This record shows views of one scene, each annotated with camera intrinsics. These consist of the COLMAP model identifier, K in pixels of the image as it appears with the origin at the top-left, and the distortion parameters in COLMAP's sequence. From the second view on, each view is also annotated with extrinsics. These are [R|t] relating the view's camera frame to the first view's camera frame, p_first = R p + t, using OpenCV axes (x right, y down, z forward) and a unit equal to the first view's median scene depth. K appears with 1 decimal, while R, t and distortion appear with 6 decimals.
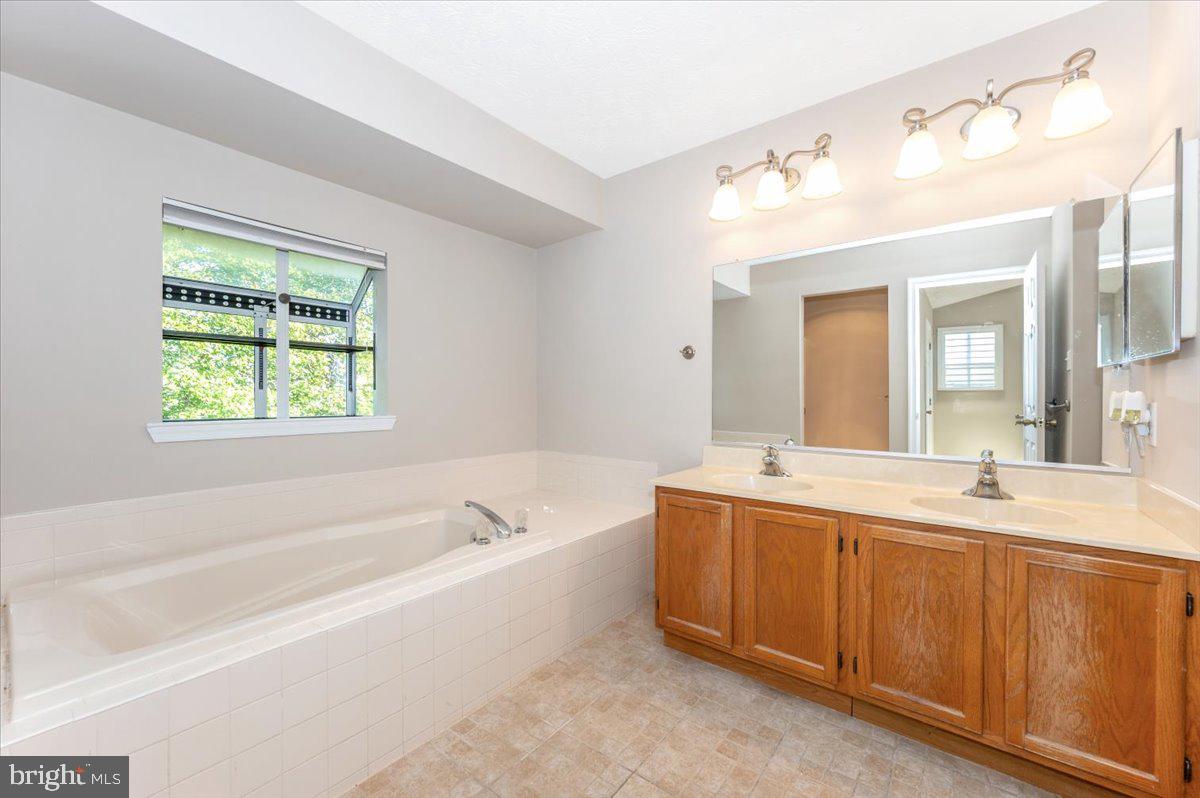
lens RADIAL K [[490.0, 0, 598.9], [0, 490.0, 399.6], [0, 0, 1]] dist [0.003108, 0.000213]
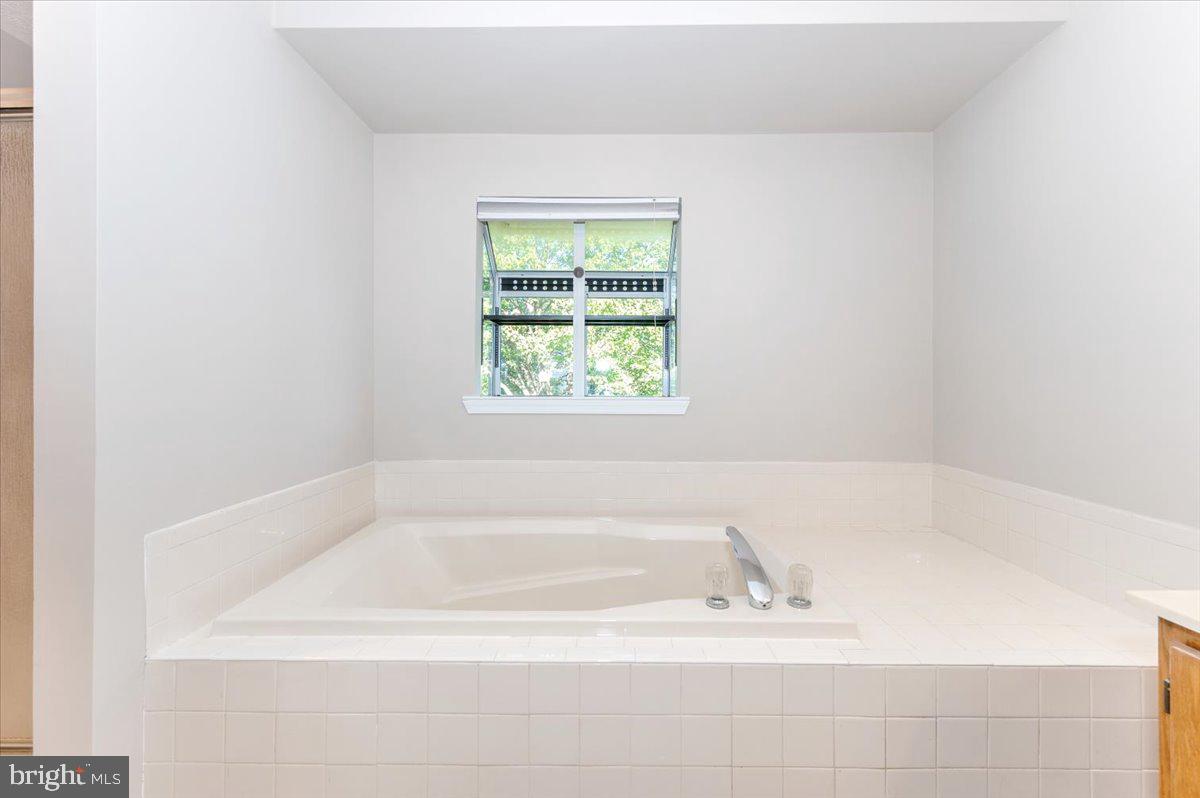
lens RADIAL K [[490.0, 0, 601.5], [0, 490.0, 393.4], [0, 0, 1]] dist [0.003108, 0.000213]
pose [[0.620455, 0.021027, -0.783960, 0.138172], [-0.004038, 0.999713, 0.023617, 0.005870], [0.784231, -0.011488, 0.620362, 0.426296]]
